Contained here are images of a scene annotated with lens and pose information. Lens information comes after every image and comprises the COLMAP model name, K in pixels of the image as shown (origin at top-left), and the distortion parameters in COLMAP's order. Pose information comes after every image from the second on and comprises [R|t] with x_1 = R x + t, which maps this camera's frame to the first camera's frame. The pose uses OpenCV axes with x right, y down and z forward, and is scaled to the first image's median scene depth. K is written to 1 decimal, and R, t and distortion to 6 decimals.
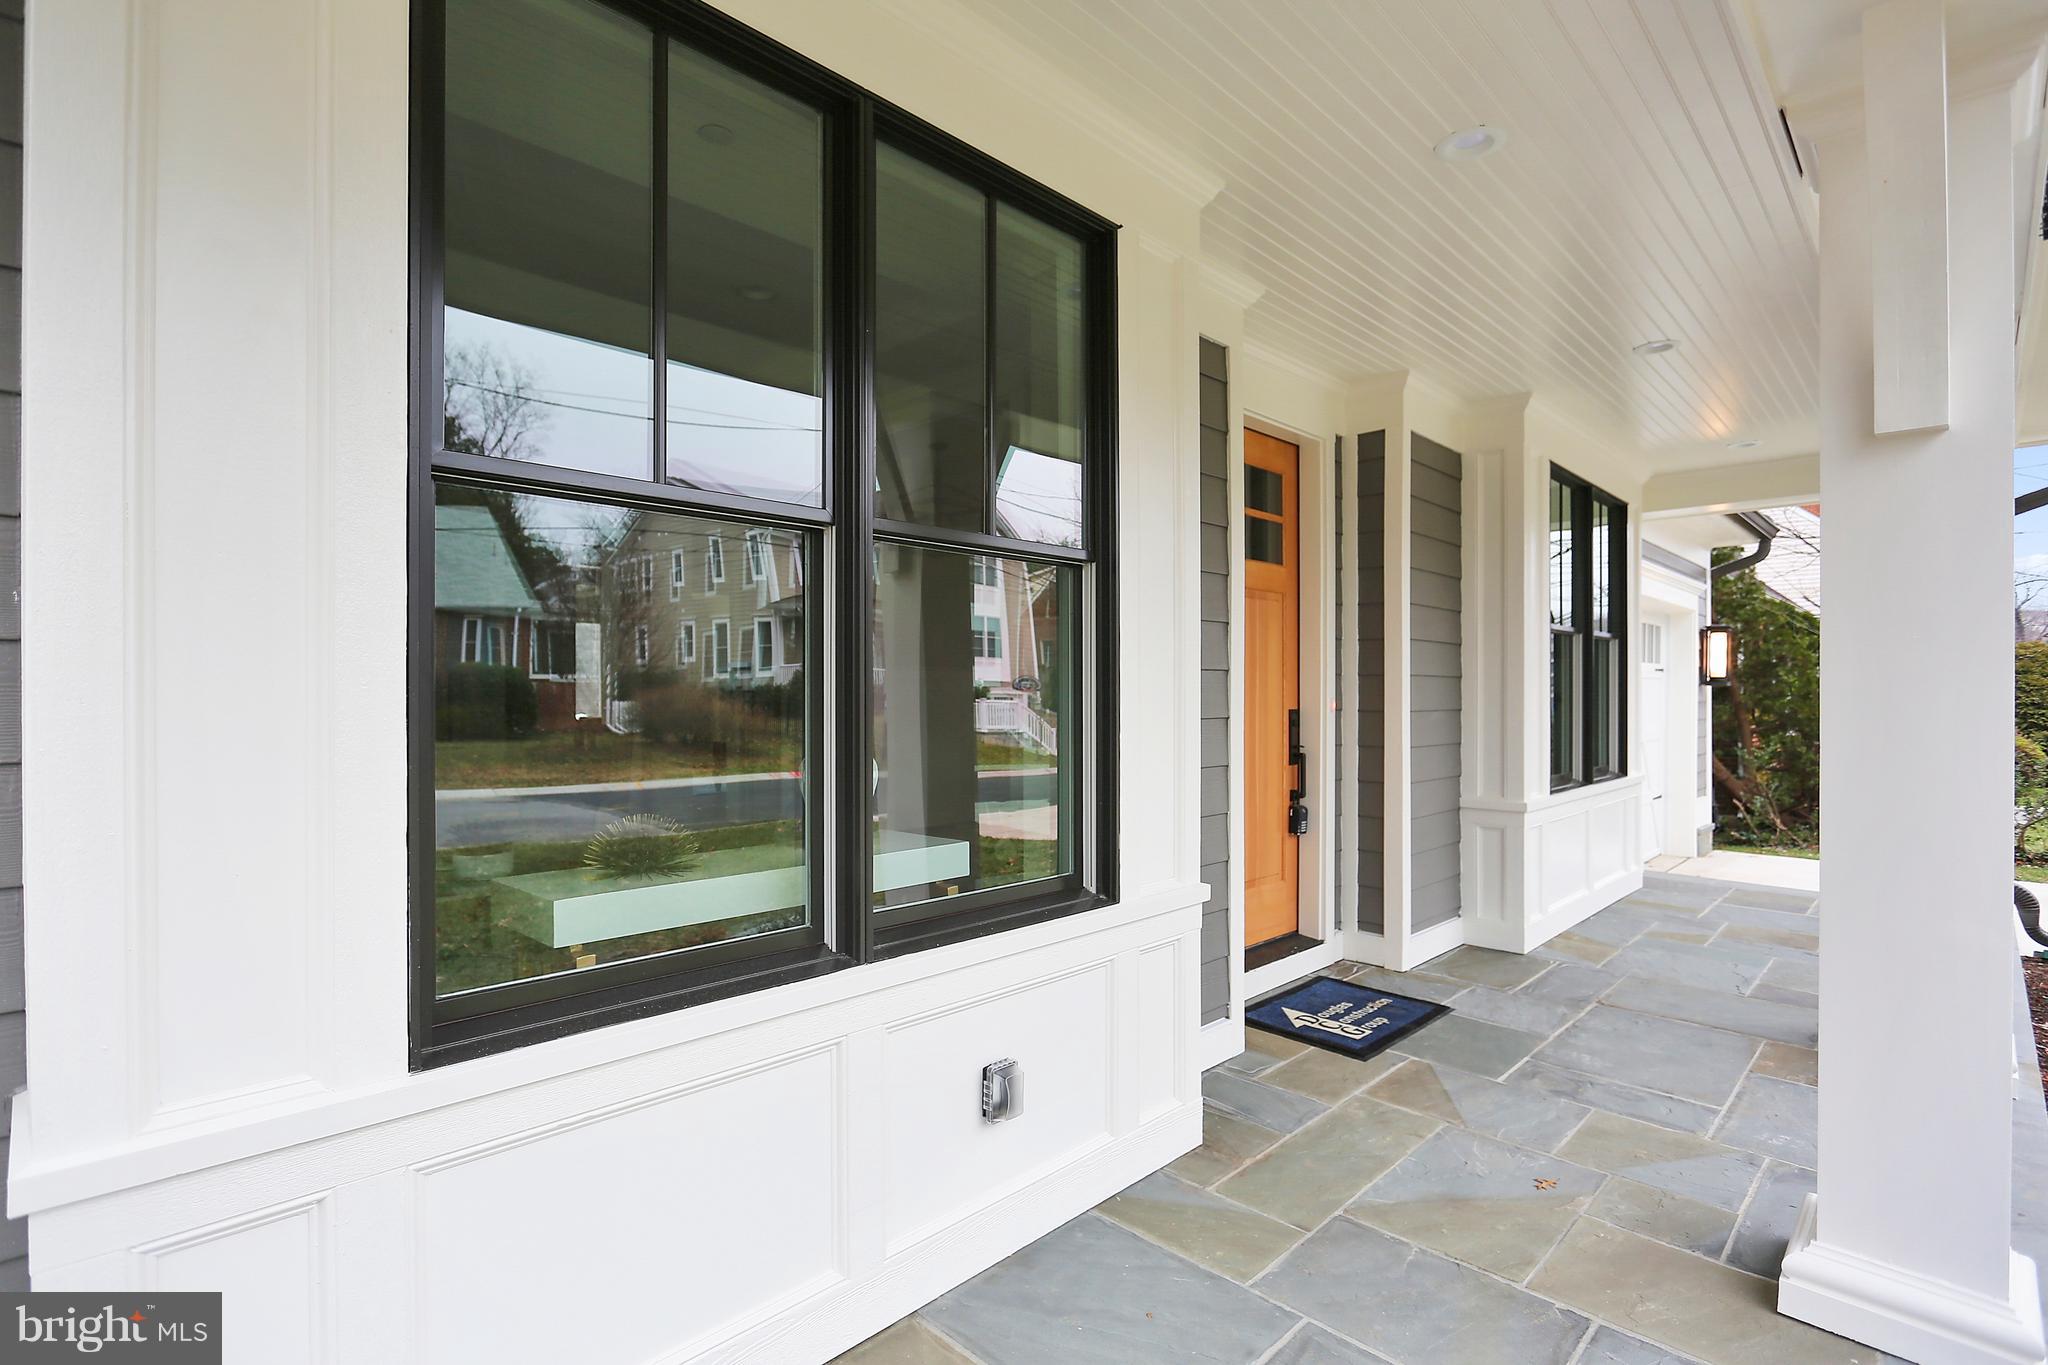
lens RADIAL K [[977.1, 0, 1006.8], [0, 977.1, 693.1], [0, 0, 1]] dist [-0.001119, -0.000546]
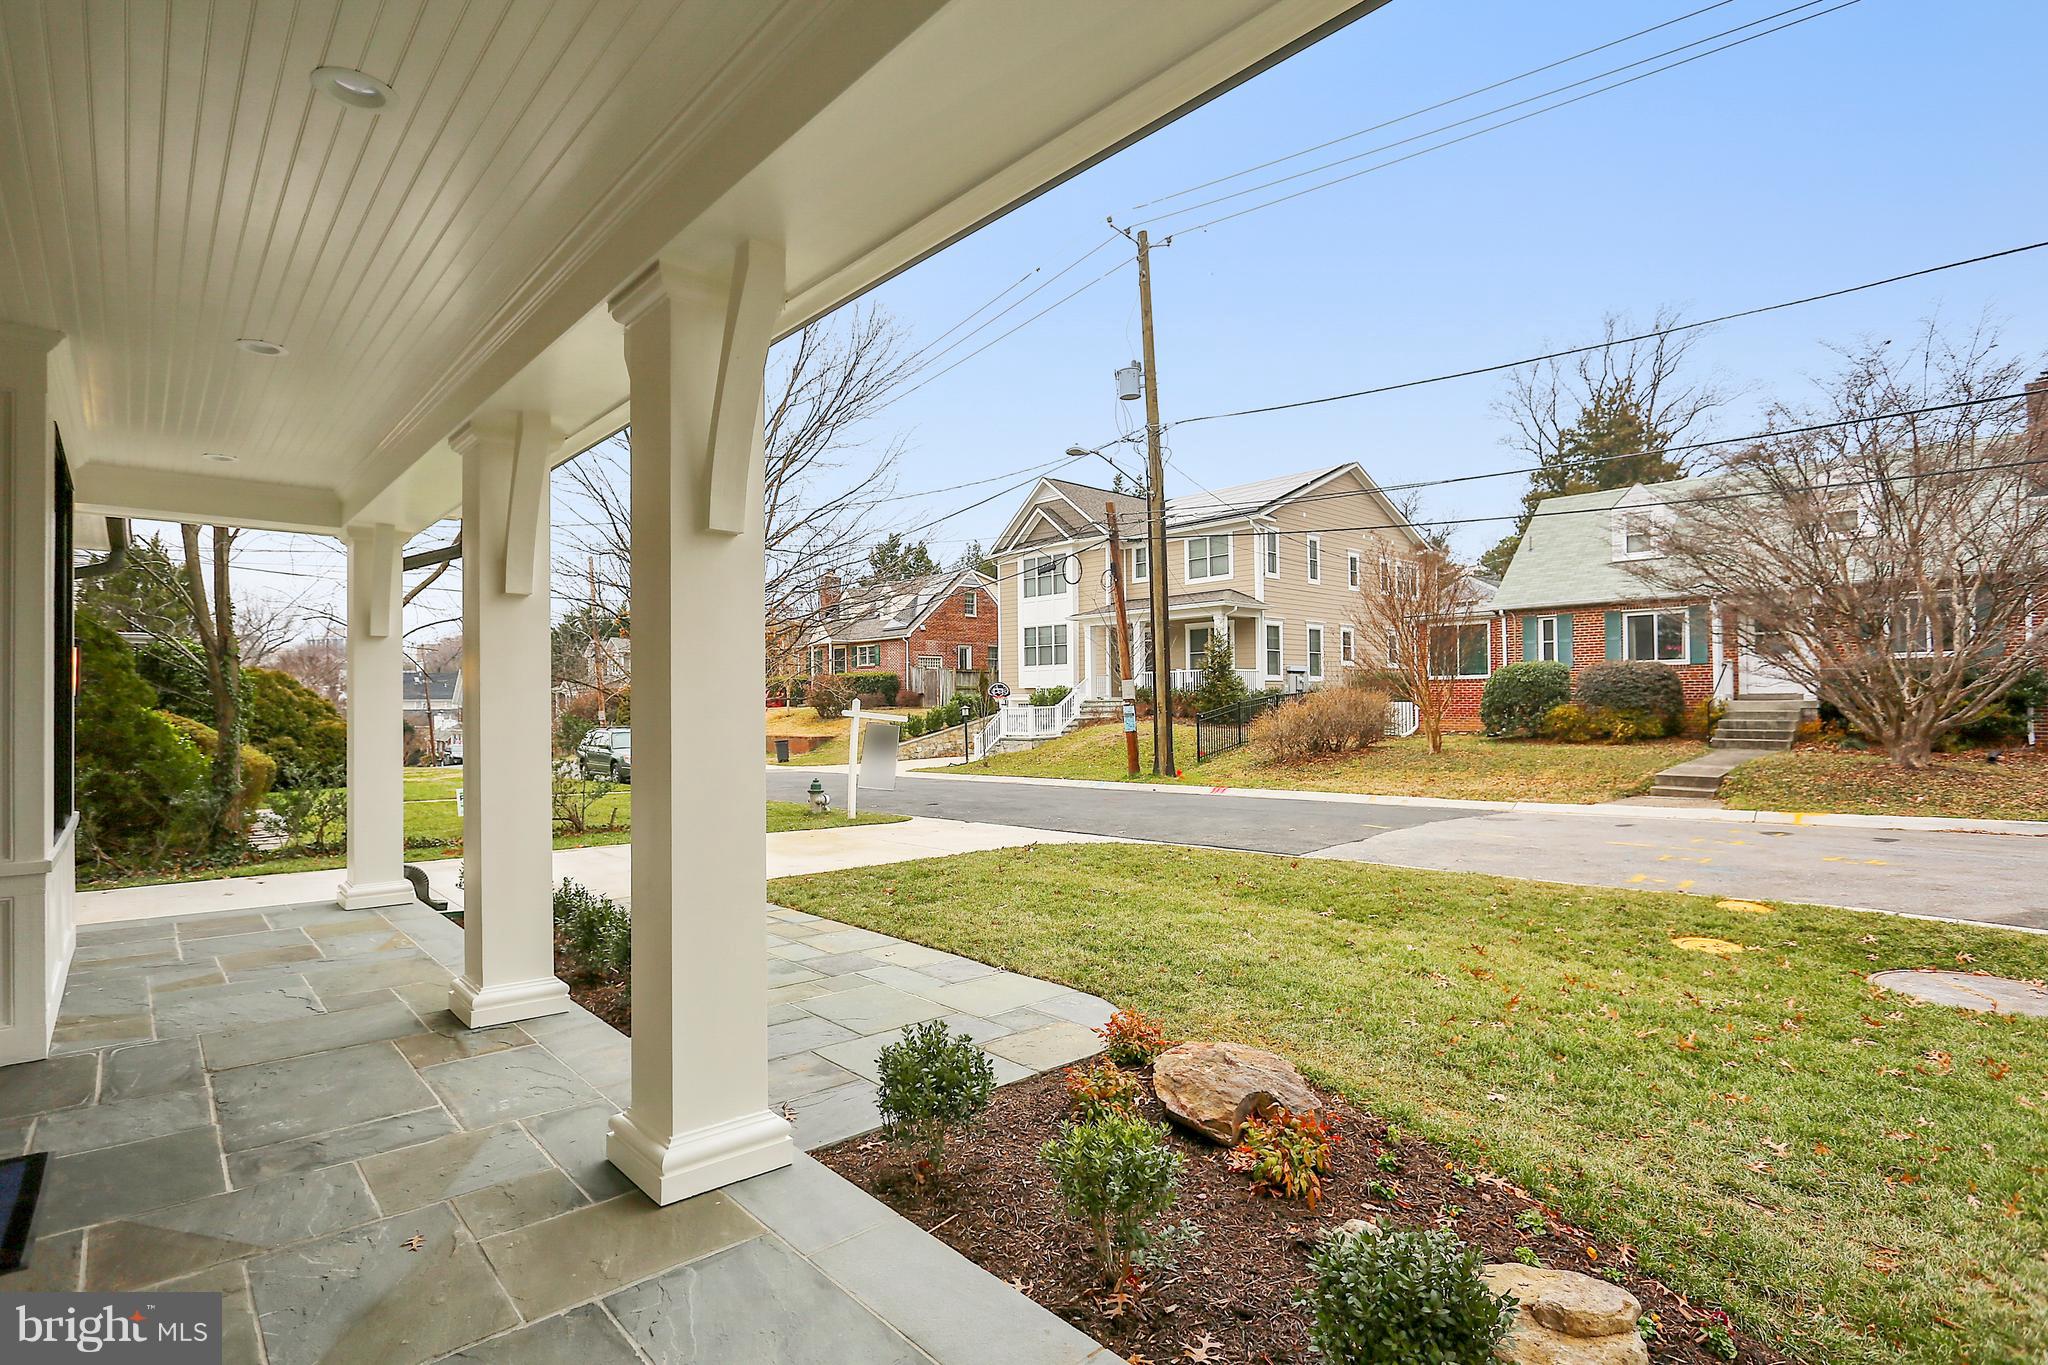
lens RADIAL K [[977.1, 0, 1006.8], [0, 977.1, 693.1], [0, 0, 1]] dist [-0.001119, -0.000546]
pose [[0.056239, 0.012049, 0.998345, -0.276691], [0.008679, 0.999884, -0.012556, -0.002460], [-0.998380, 0.009371, 0.056128, 0.301963]]
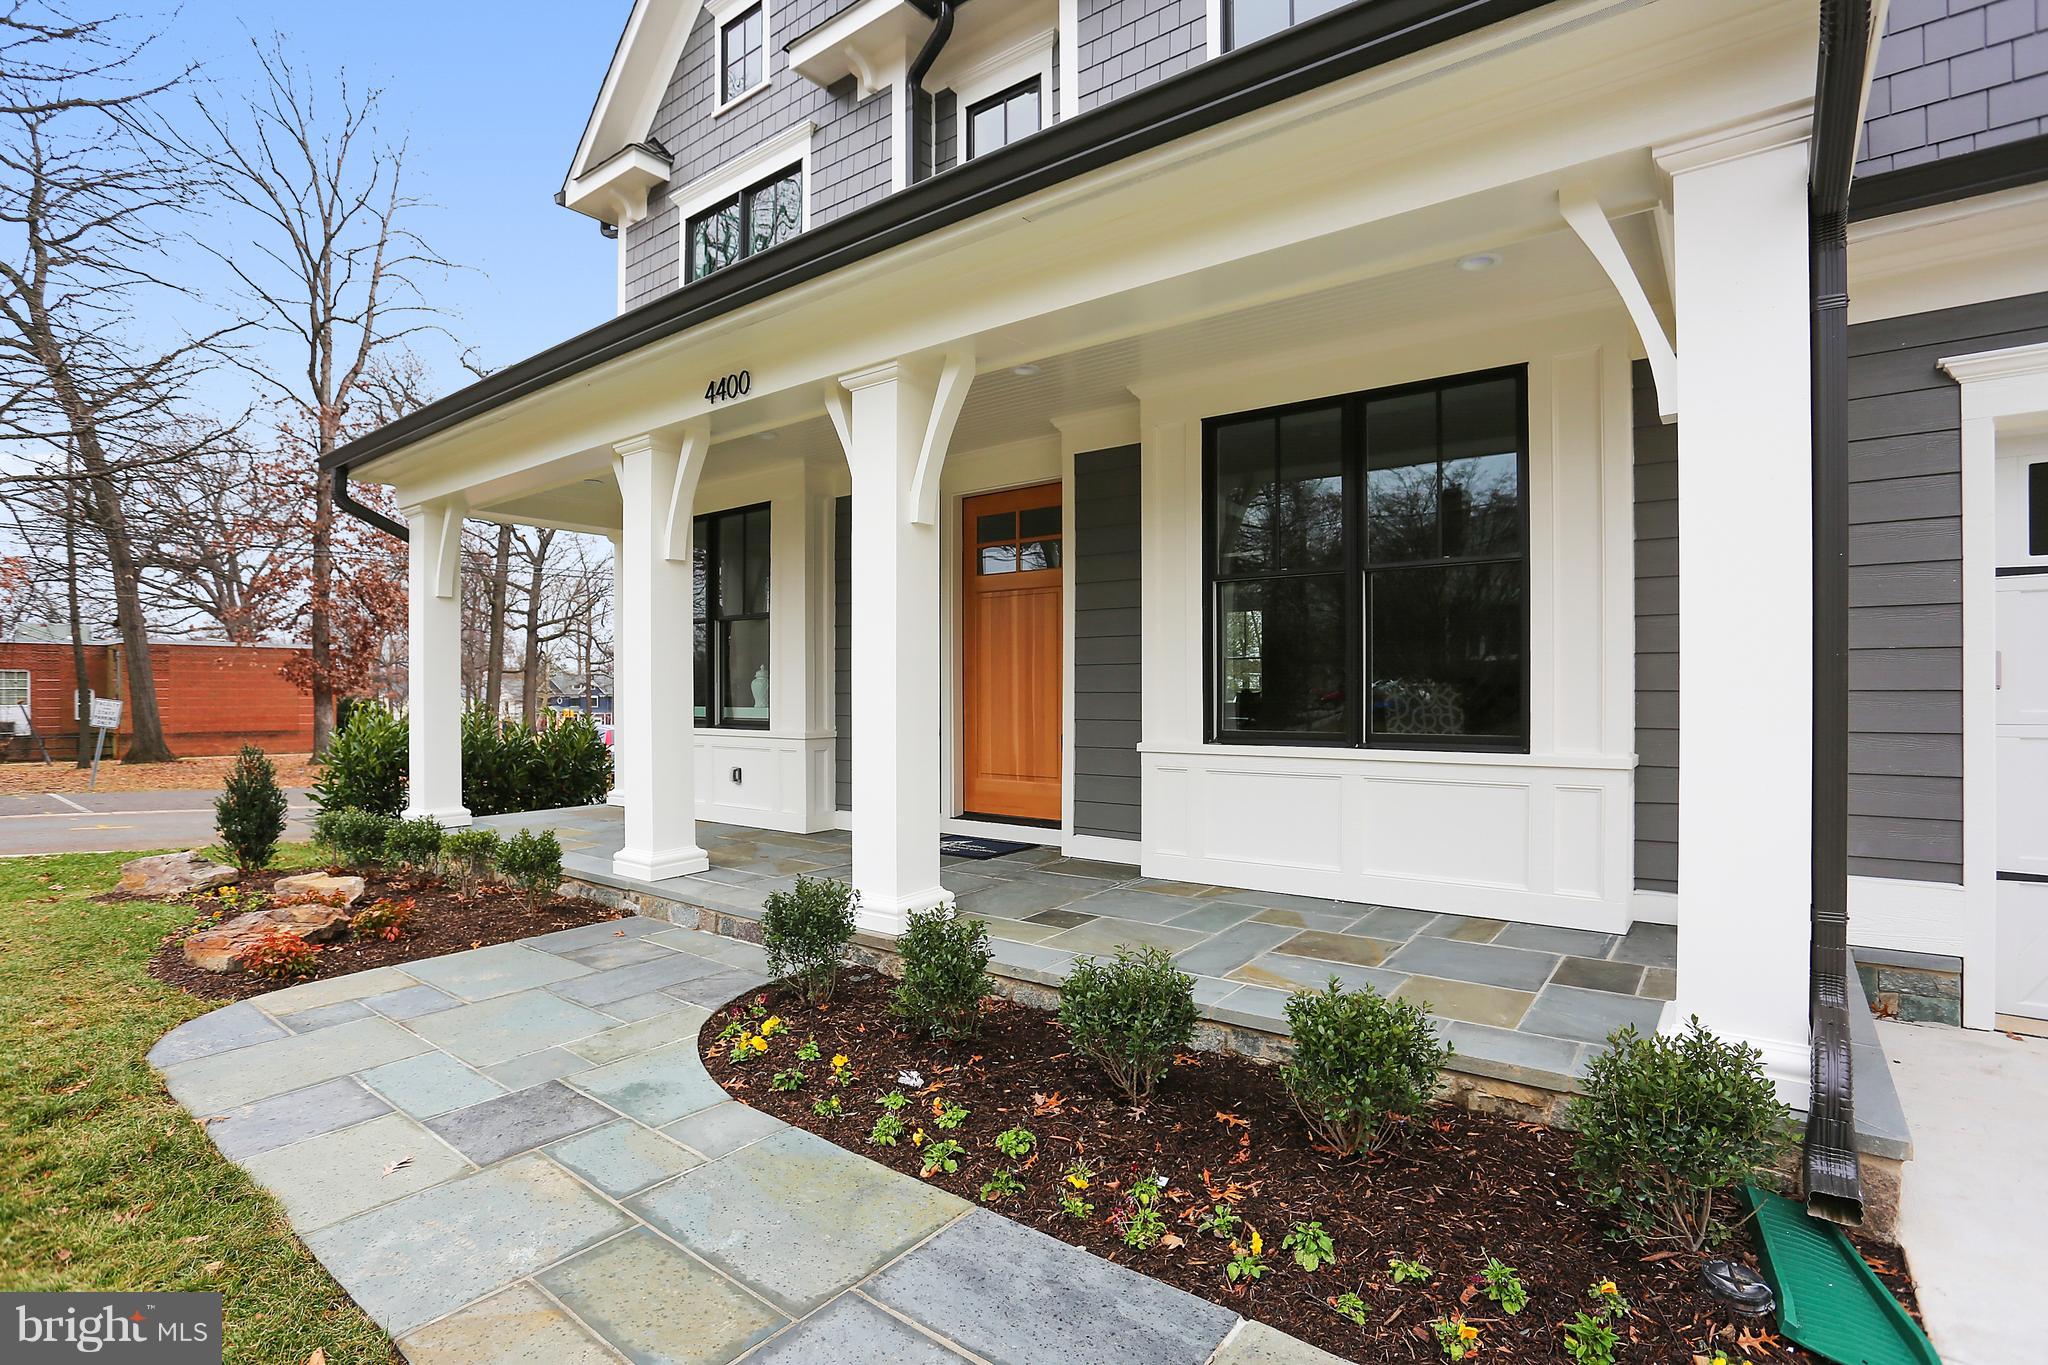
lens RADIAL K [[986.9, 0, 1014.6], [0, 986.9, 692.6], [0, 0, 1]] dist [-0.043761, -0.000063]
pose [[0.119766, -0.000998, -0.992802, 2.380103], [0.000268, 0.999999, -0.000973, 0.079519], [0.992802, -0.000149, 0.119766, 1.033660]]
